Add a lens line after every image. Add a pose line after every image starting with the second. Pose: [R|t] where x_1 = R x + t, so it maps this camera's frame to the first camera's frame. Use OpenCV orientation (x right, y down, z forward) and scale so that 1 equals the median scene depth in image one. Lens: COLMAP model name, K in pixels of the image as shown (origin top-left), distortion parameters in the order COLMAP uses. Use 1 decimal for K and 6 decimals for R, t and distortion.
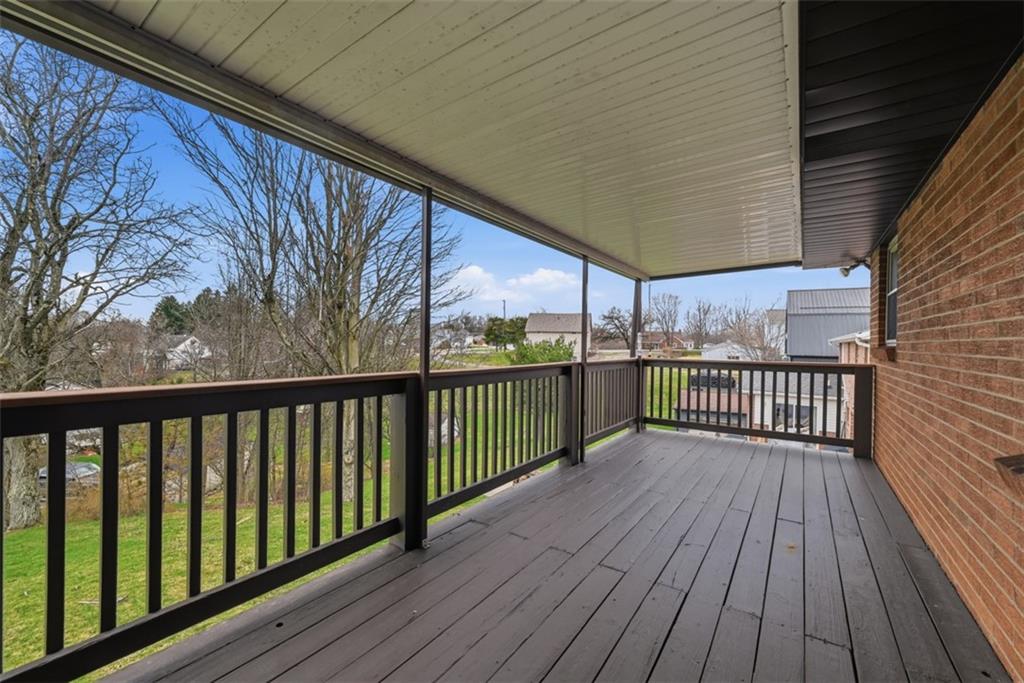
lens RADIAL K [[409.7, 0, 512.0], [0, 409.7, 341.5], [0, 0, 1]] dist [0.000368, 0.000033]
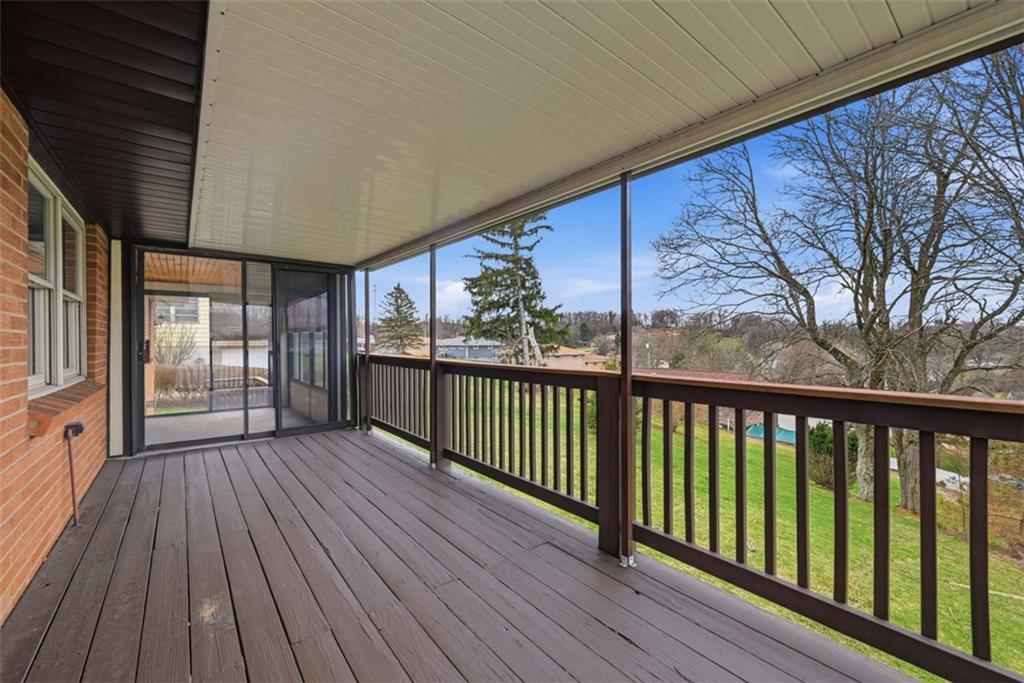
lens RADIAL K [[409.7, 0, 512.0], [0, 409.7, 341.5], [0, 0, 1]] dist [0.000368, 0.000033]
pose [[-0.273644, -0.009891, -0.961780, 0.742555], [0.001834, 0.999940, -0.010805, 0.014830], [0.961829, -0.004720, -0.273609, 1.035365]]
